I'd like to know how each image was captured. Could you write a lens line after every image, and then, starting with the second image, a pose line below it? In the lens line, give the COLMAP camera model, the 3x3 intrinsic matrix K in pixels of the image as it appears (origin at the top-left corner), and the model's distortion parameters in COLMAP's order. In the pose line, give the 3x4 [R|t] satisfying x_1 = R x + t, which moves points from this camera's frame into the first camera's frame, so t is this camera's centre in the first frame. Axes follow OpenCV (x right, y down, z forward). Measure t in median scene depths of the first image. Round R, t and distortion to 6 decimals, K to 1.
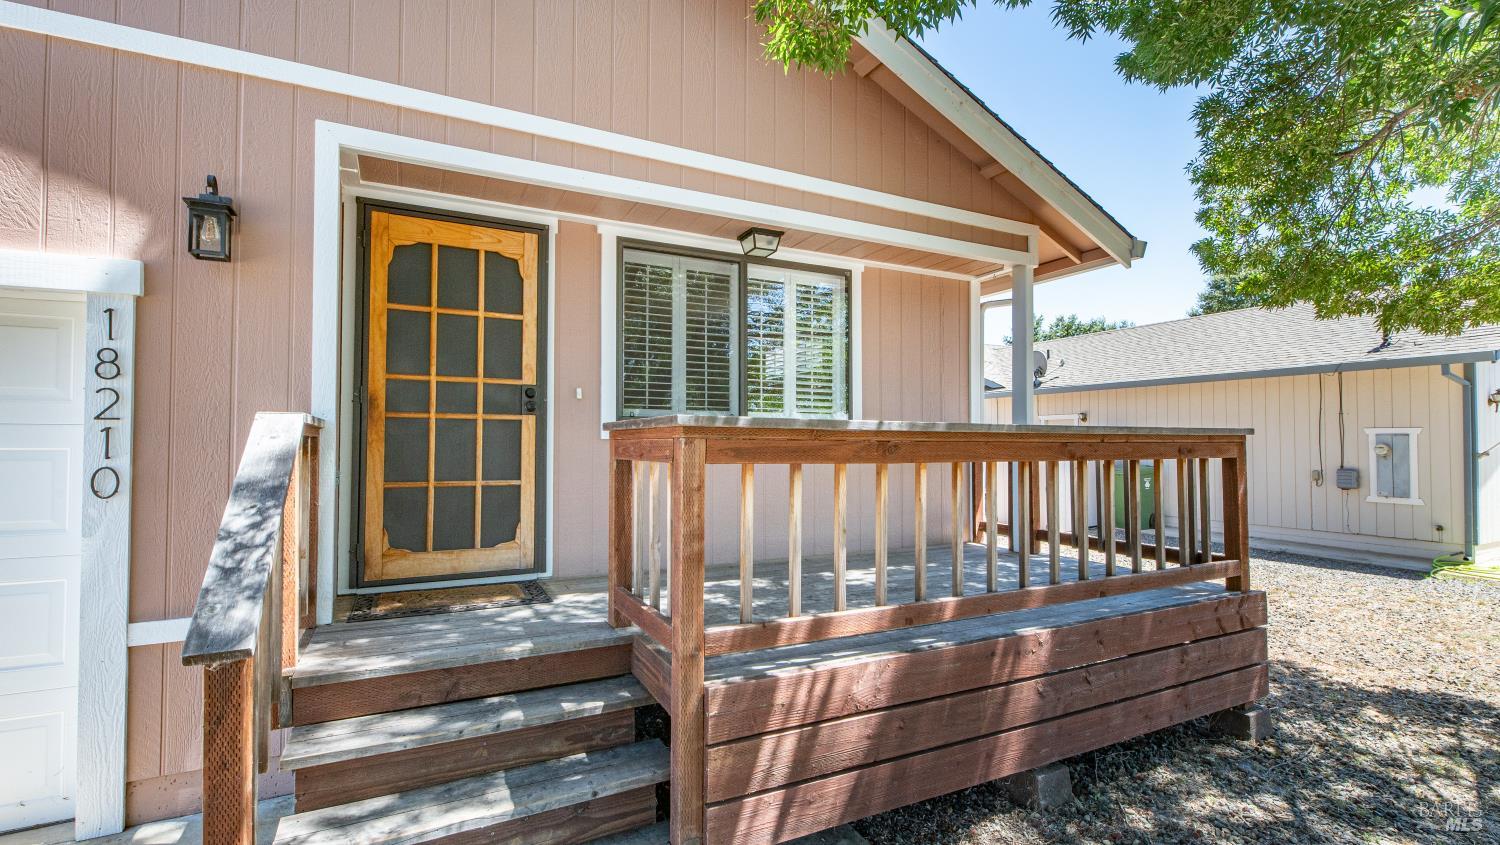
lens RADIAL K [[662.8, 0, 750.0], [0, 662.8, 422.5], [0, 0, 1]] dist [0.001395, -0.000158]
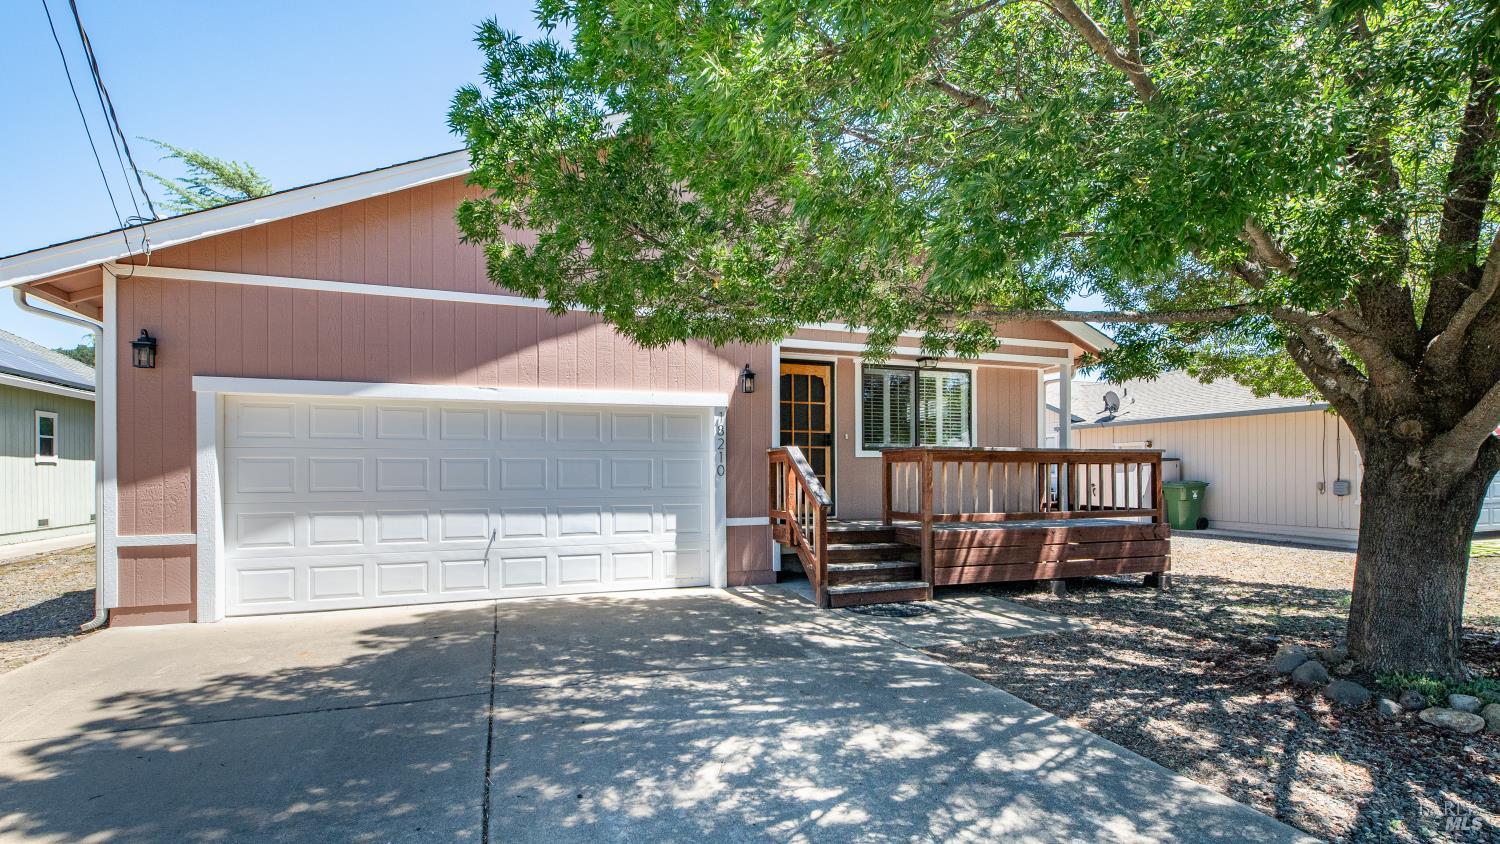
lens RADIAL K [[677.7, 0, 747.2], [0, 677.7, 449.8], [0, 0, 1]] dist [0.000827, -0.000353]
pose [[0.991803, -0.009409, -0.127427, -0.309292], [0.008852, 0.999949, -0.004938, 0.009669], [0.127467, 0.003770, 0.991836, -1.311707]]
